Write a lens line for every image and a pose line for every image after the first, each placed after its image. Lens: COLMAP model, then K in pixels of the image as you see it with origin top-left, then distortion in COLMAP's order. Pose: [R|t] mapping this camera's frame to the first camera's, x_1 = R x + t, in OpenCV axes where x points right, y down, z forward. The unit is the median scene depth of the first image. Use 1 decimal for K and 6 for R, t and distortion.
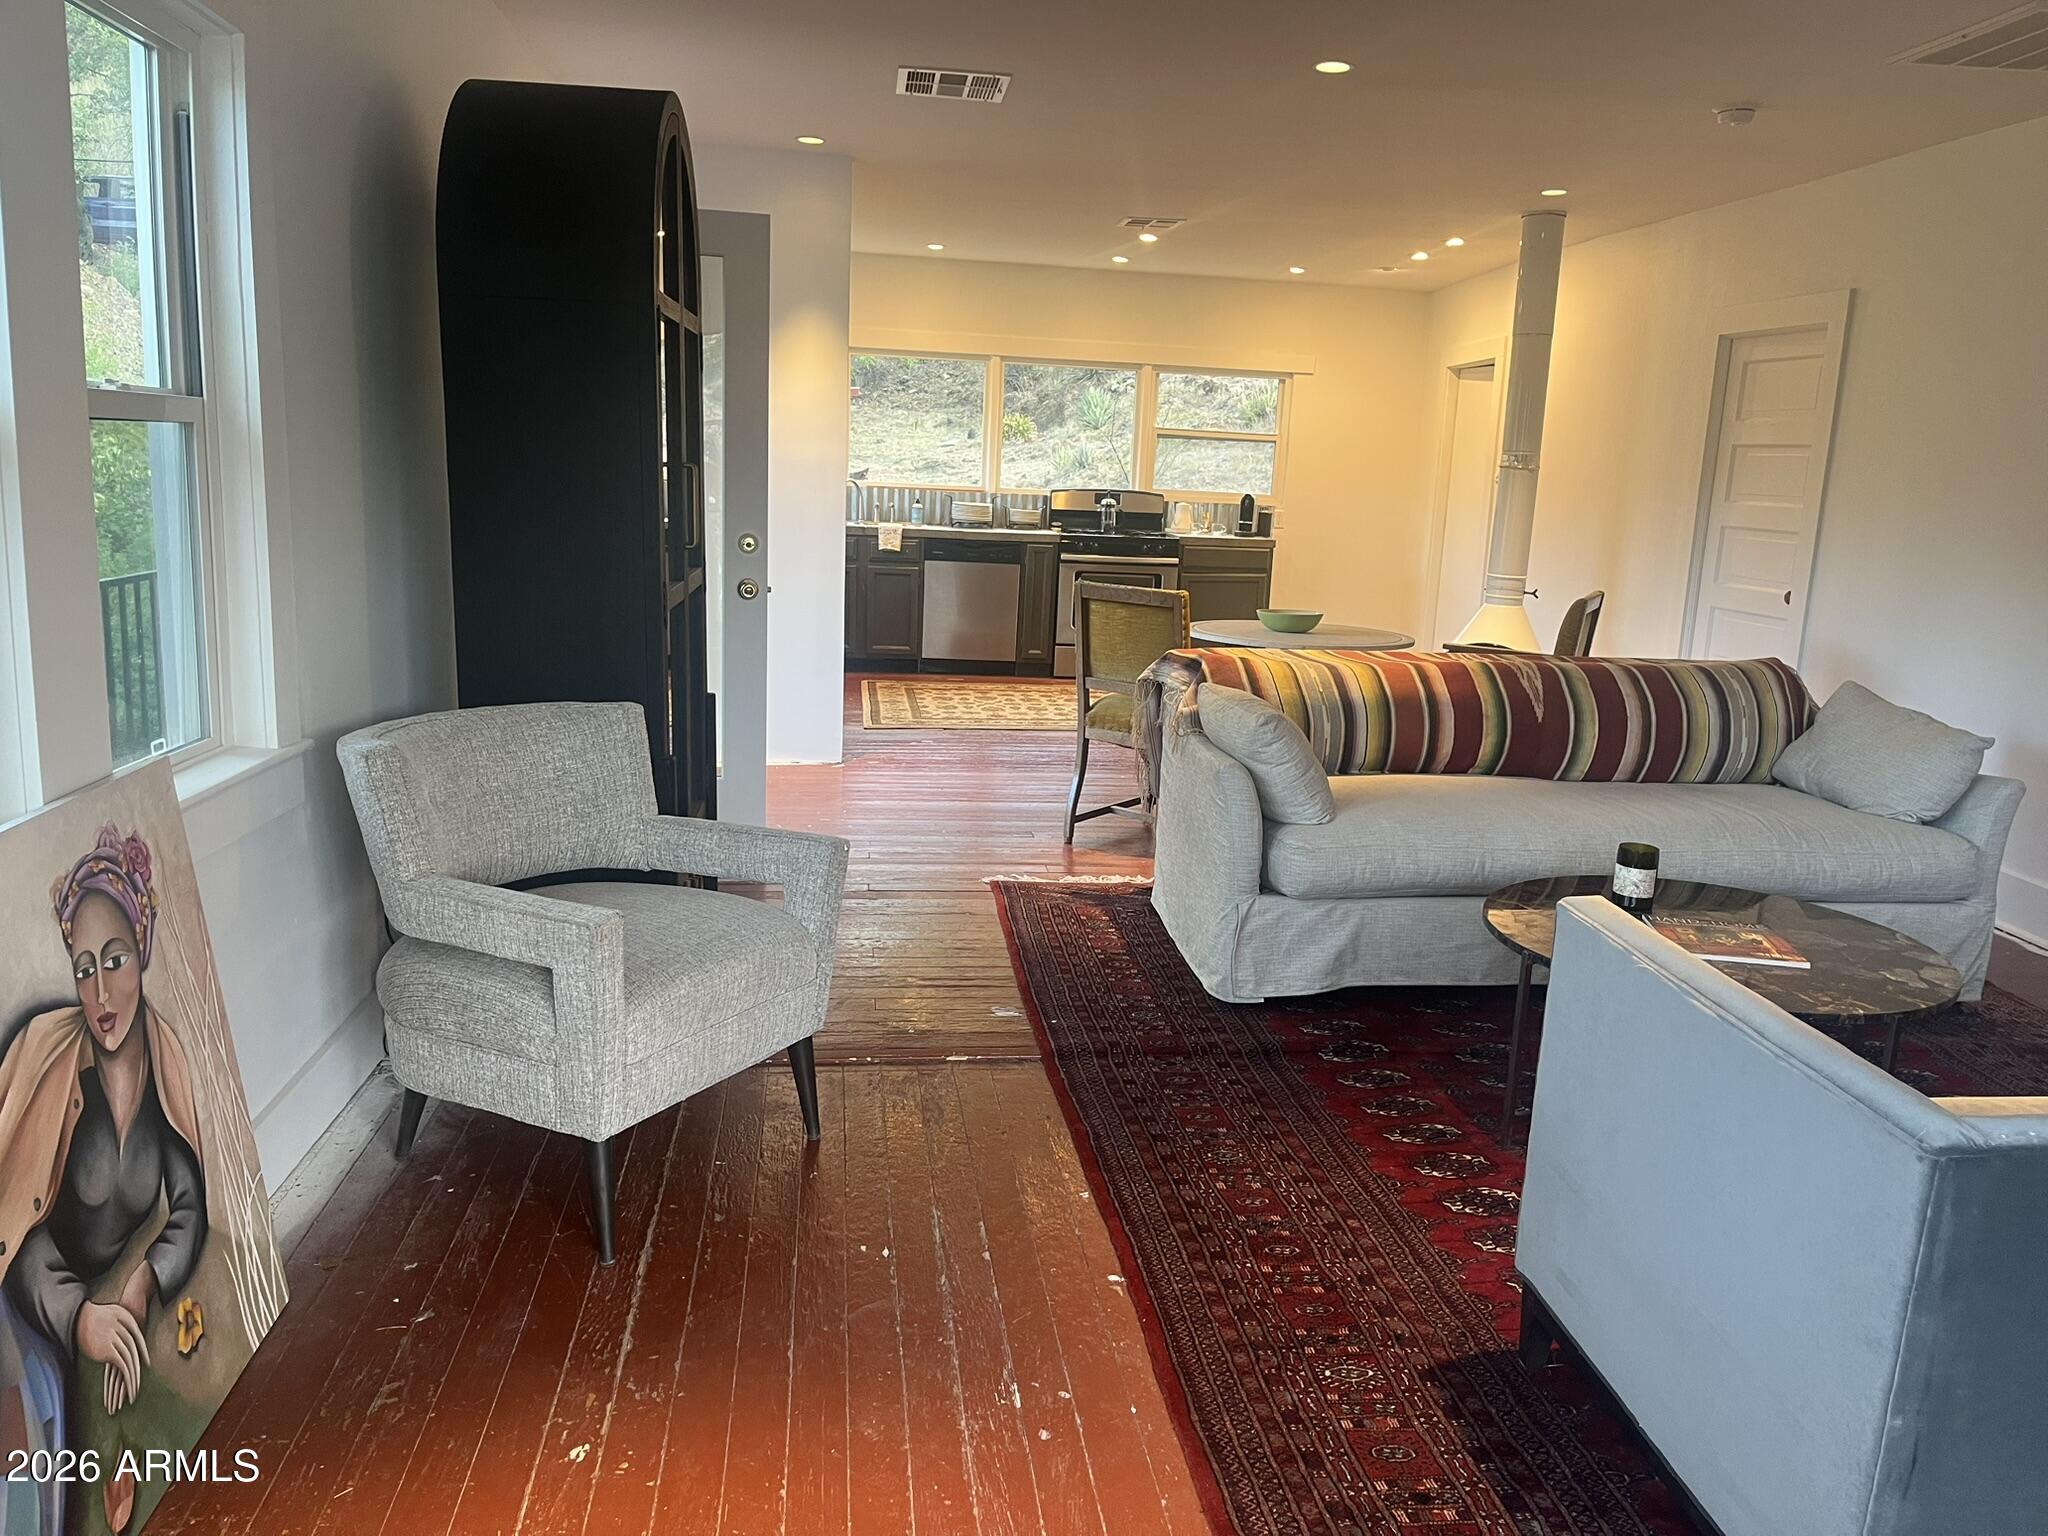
lens RADIAL K [[1555.6, 0, 1029.9], [0, 1555.6, 774.0], [0, 0, 1]] dist [0.082202, -0.110714]
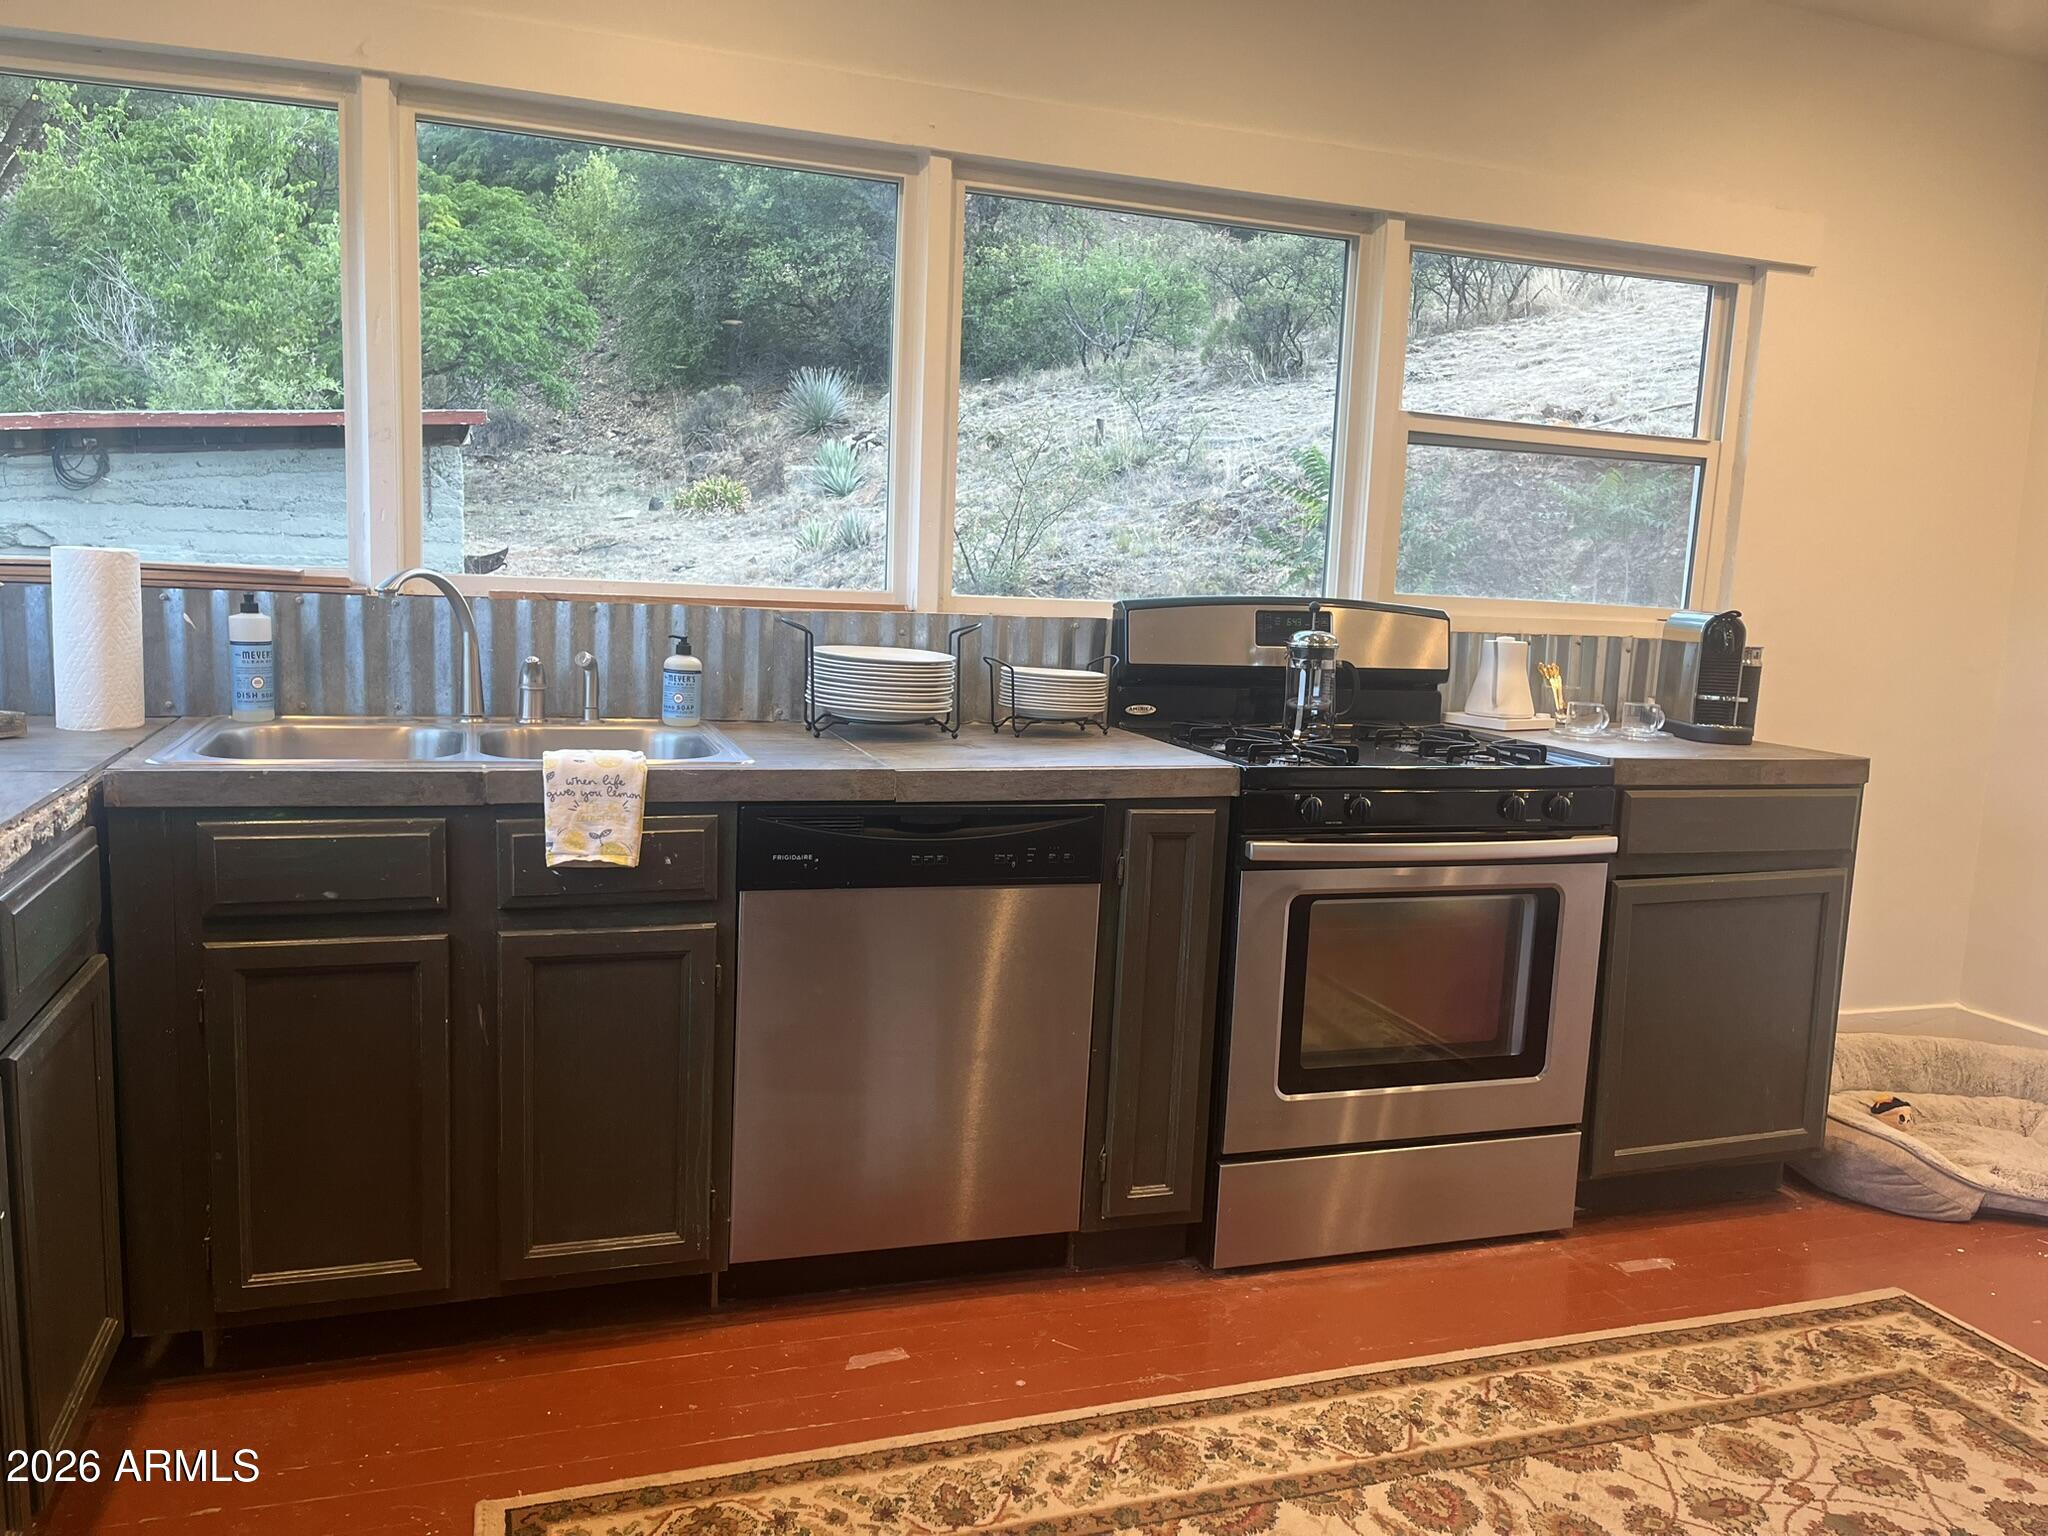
lens RADIAL K [[1555.6, 0, 1029.9], [0, 1555.6, 774.0], [0, 0, 1]] dist [0.082202, -0.110714]
pose [[0.976870, -0.030554, 0.211641, -0.070665], [0.041730, 0.997949, -0.048540, -0.134671], [-0.209724, 0.056249, 0.976141, 0.708417]]
